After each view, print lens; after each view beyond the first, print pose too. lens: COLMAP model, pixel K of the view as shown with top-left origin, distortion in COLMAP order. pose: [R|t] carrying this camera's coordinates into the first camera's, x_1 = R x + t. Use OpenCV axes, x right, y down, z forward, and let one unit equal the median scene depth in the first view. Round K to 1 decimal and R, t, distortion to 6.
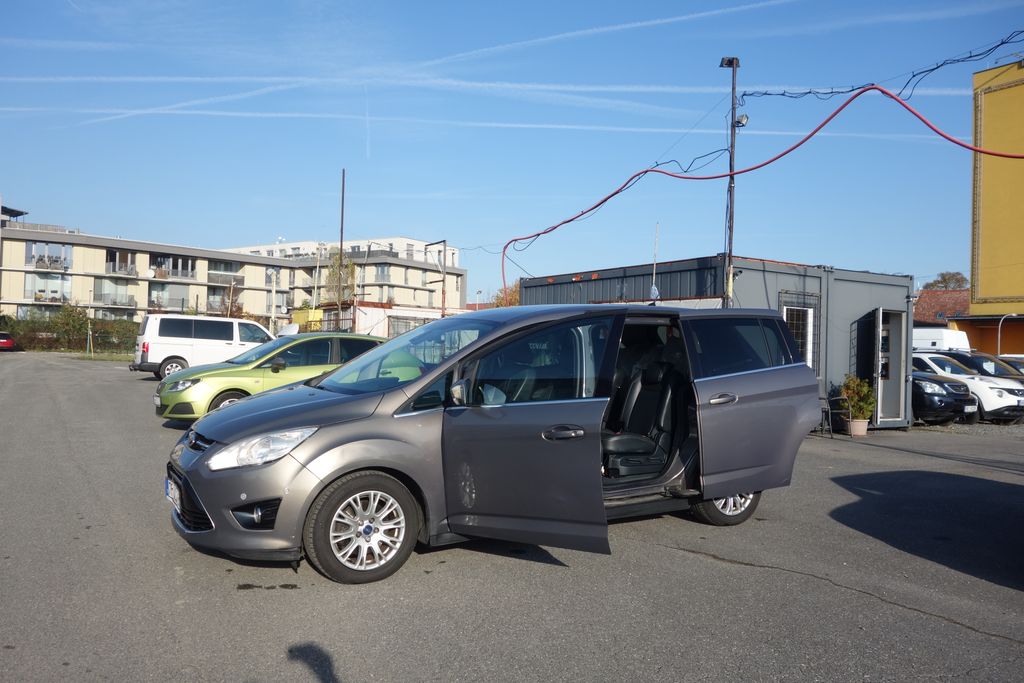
lens RADIAL K [[805.9, 0, 518.6], [0, 805.9, 337.8], [0, 0, 1]] dist [0.008094, -0.007225]
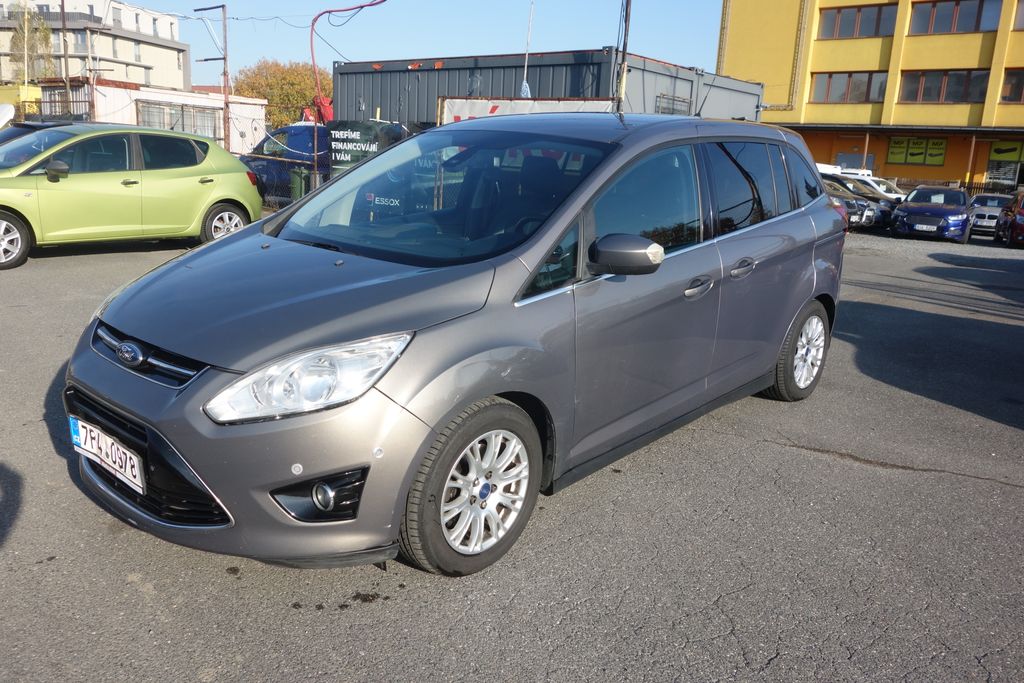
lens RADIAL K [[805.9, 0, 507.3], [0, 805.9, 337.0], [0, 0, 1]] dist [0.008094, -0.007225]
pose [[0.952251, -0.043825, 0.302155, -0.115322], [-0.032360, 0.969583, 0.242613, -0.008618], [-0.303597, -0.240806, 0.921868, 0.149059]]
